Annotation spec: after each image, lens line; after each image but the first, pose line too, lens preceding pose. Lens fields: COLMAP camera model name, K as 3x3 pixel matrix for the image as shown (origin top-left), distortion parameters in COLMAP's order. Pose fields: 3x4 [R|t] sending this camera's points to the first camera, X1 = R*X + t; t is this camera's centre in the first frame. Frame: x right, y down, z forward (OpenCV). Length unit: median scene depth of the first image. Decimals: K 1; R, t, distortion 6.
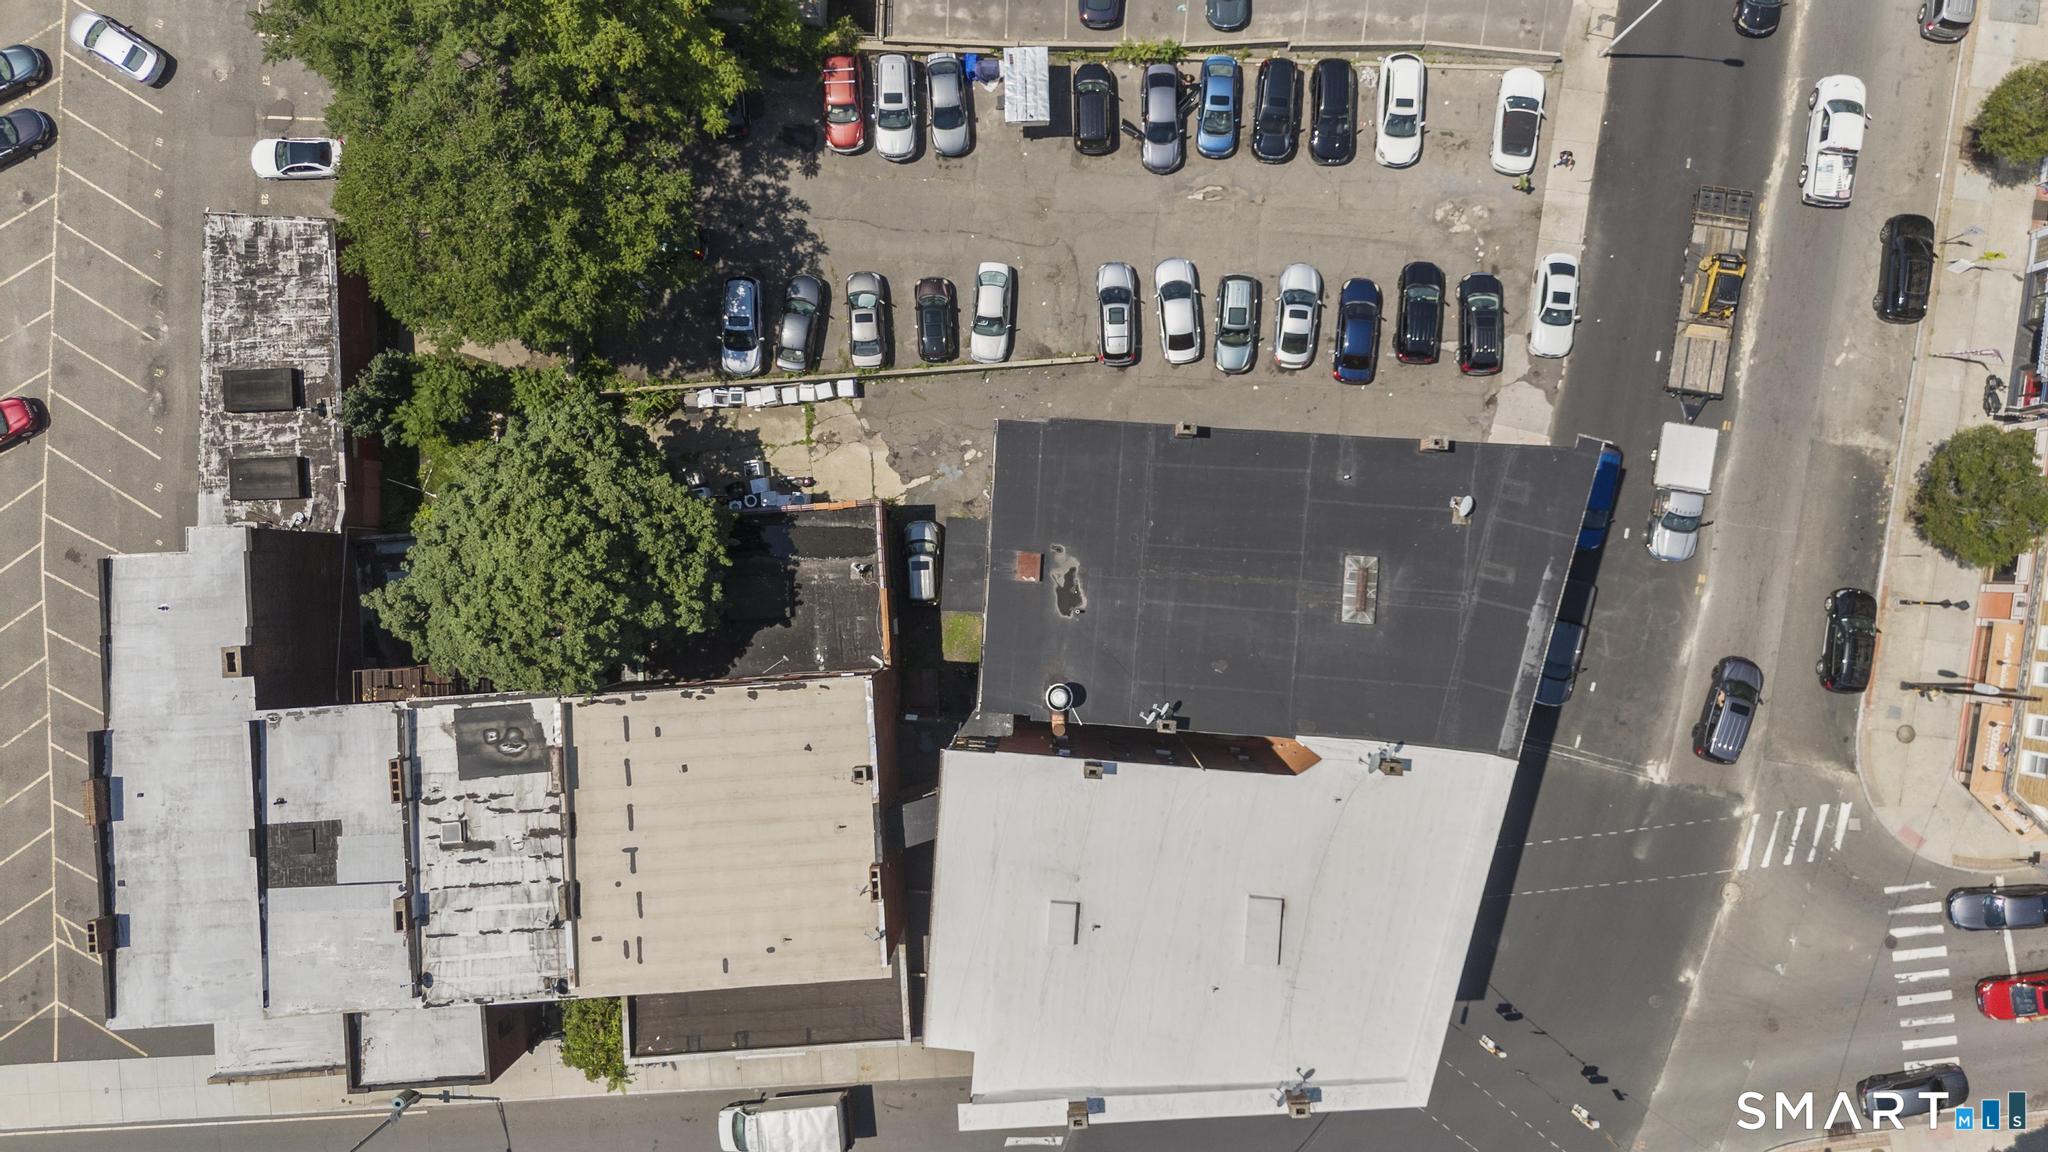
lens RADIAL K [[1517.4, 0, 1024.0], [0, 1517.4, 576.0], [0, 0, 1]] dist [0.006455, 0.003087]
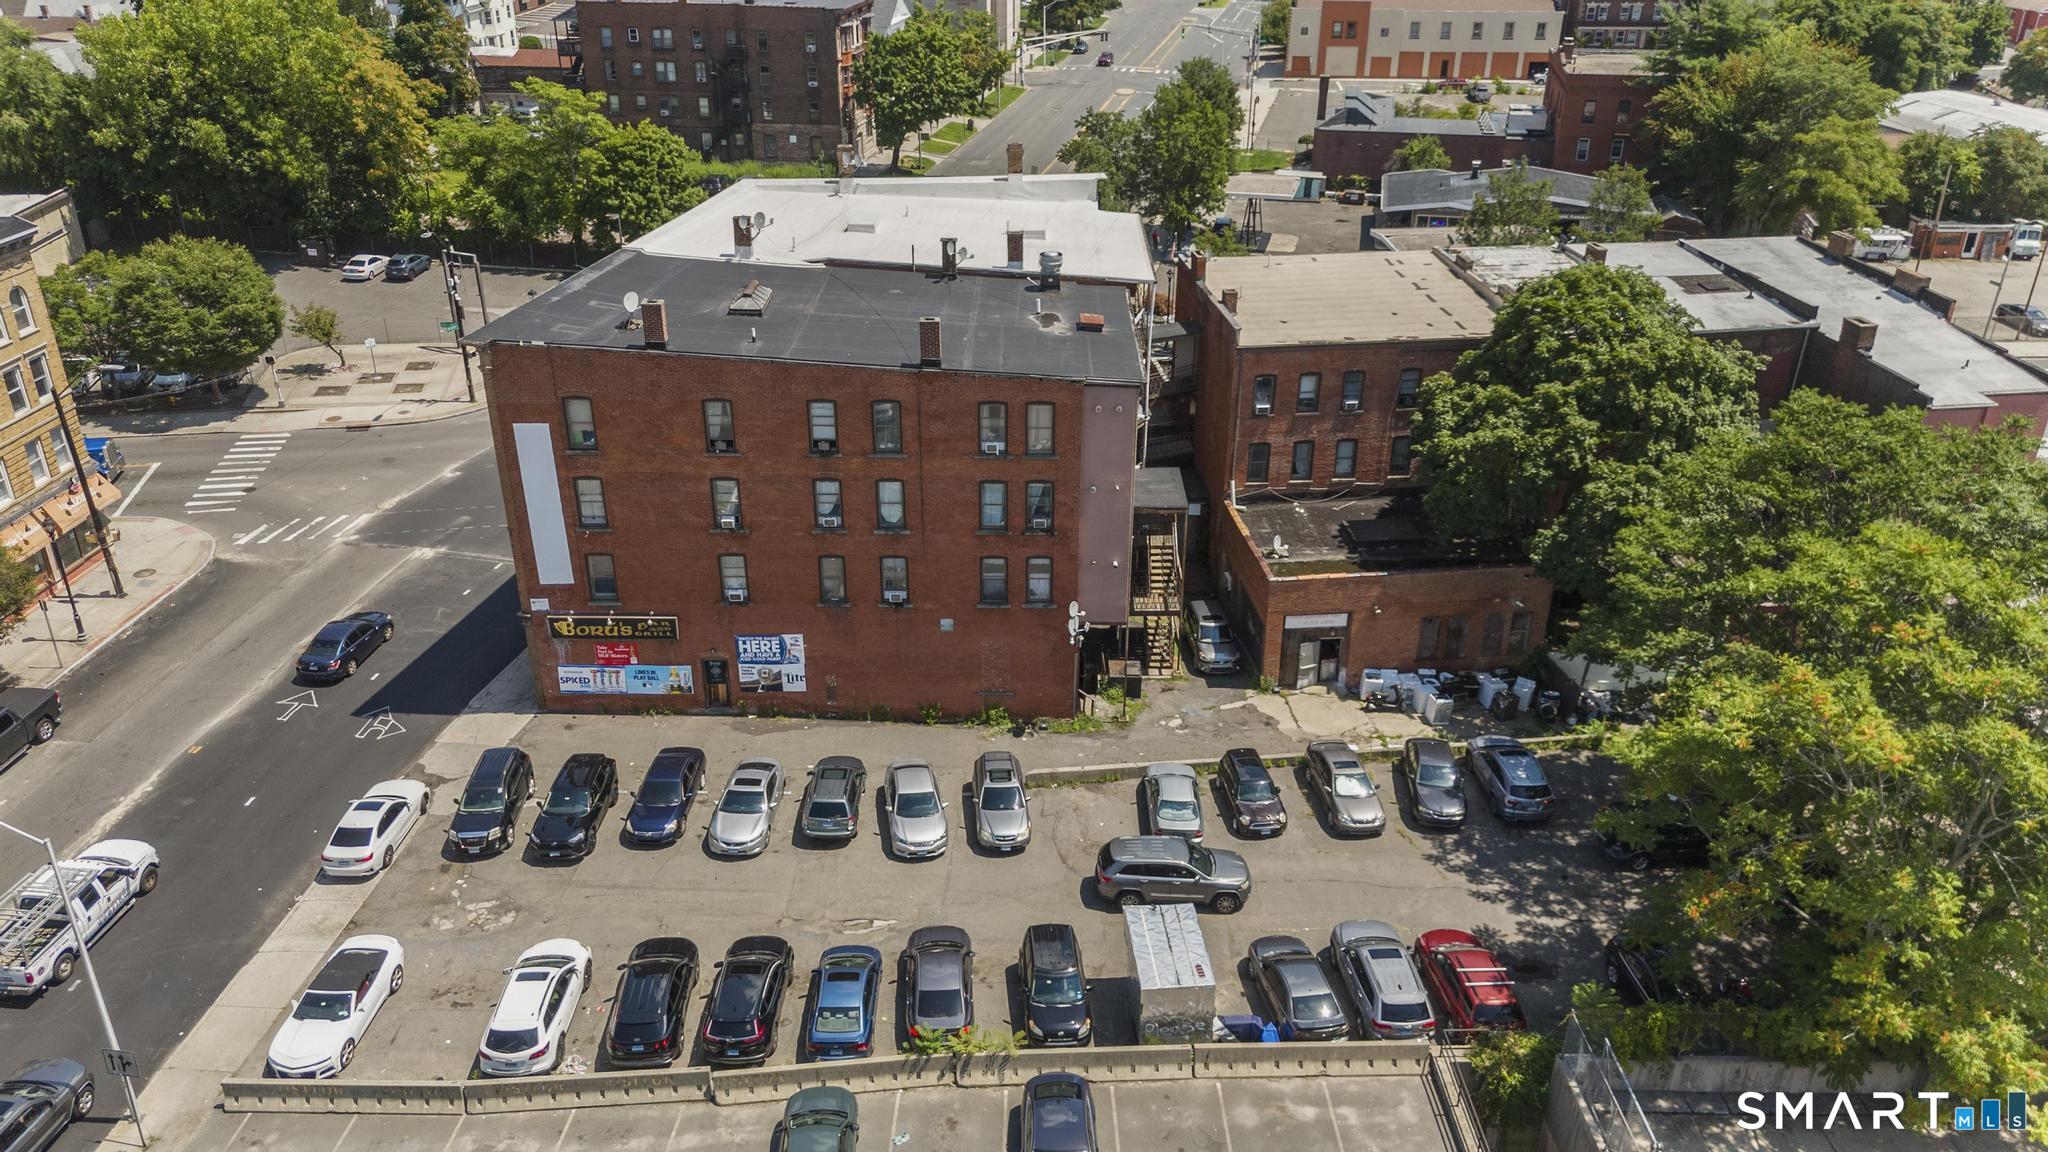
lens RADIAL K [[1517.4, 0, 1024.0], [0, 1517.4, 576.0], [0, 0, 1]] dist [0.006455, 0.003087]
pose [[-0.998389, 0.039278, -0.040935, 0.074162], [-0.054381, -0.457059, 0.887772, -0.756350], [0.016160, 0.888568, 0.458459, 0.572197]]
